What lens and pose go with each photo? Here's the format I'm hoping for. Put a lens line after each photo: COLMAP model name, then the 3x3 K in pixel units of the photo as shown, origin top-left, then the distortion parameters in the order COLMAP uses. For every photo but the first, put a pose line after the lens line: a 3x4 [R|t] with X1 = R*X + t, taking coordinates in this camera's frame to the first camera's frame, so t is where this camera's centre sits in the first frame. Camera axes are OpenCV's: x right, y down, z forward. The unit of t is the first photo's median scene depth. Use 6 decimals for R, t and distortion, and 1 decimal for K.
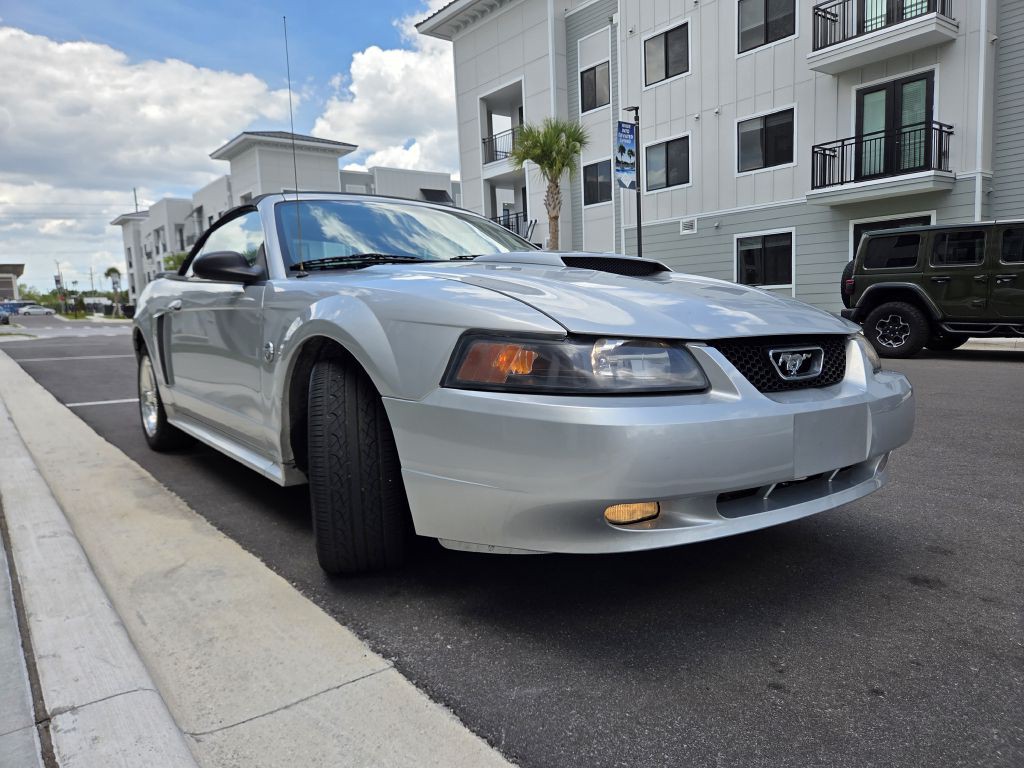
lens RADIAL K [[690.1, 0, 516.3], [0, 690.1, 381.4], [0, 0, 1]] dist [0.042838, -0.036879]
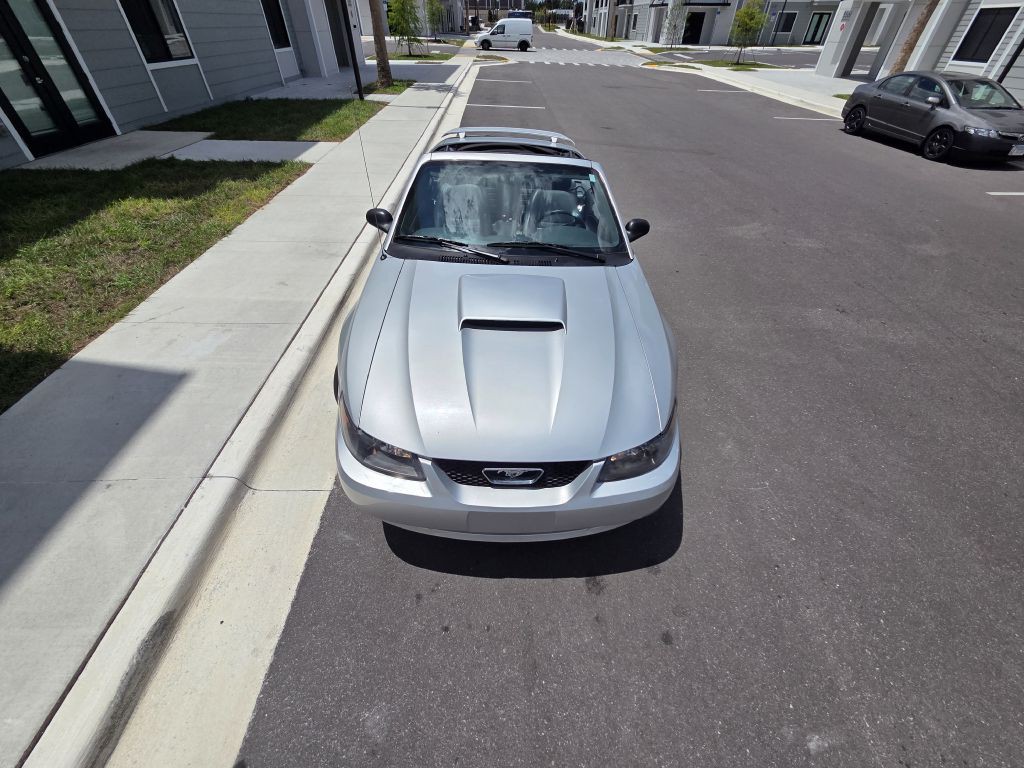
lens RADIAL K [[419.0, 0, 517.6], [0, 419.0, 381.4], [0, 0, 1]] dist [0.001252, -0.000007]
pose [[0.806395, 0.418193, -0.418141, 0.479091], [-0.107945, 0.799272, 0.591196, -0.501709], [0.581442, -0.431601, 0.689670, 0.295146]]
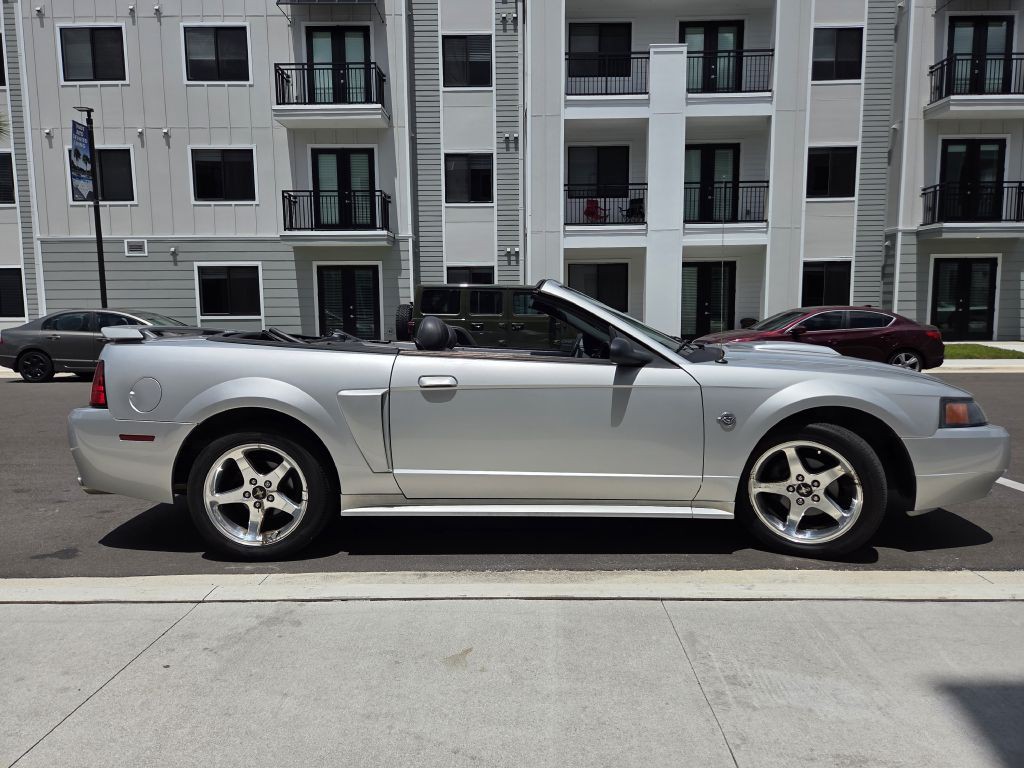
lens RADIAL K [[684.0, 0, 513.0], [0, 684.0, 371.8], [0, 0, 1]] dist [0.062200, -0.053080]
pose [[0.623897, -0.038252, 0.780570, -1.437360], [0.072520, 0.997326, -0.009090, -0.132112], [-0.778134, 0.062278, 0.625003, 0.424360]]
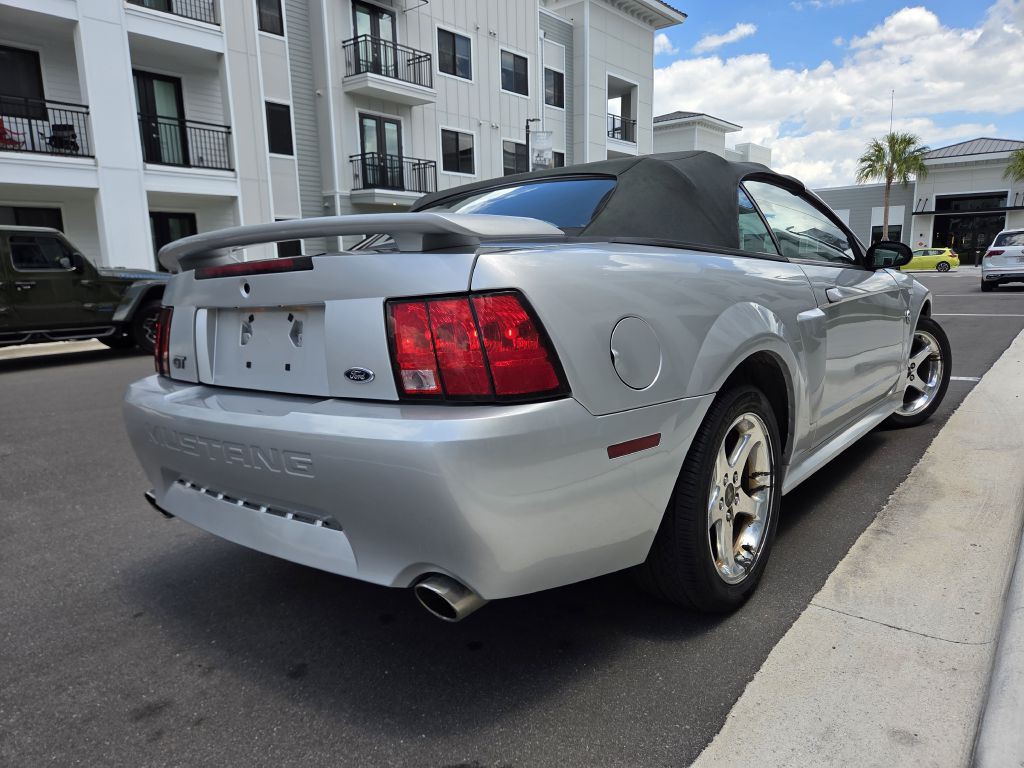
lens RADIAL K [[682.8, 0, 512.0], [0, 682.8, 384.0], [0, 0, 1]] dist [0.059849, -0.054184]
pose [[-0.213571, -0.125503, 0.968832, -1.427073], [0.145071, 0.976644, 0.158495, -0.228687], [-0.966096, 0.174400, -0.190376, 1.860301]]
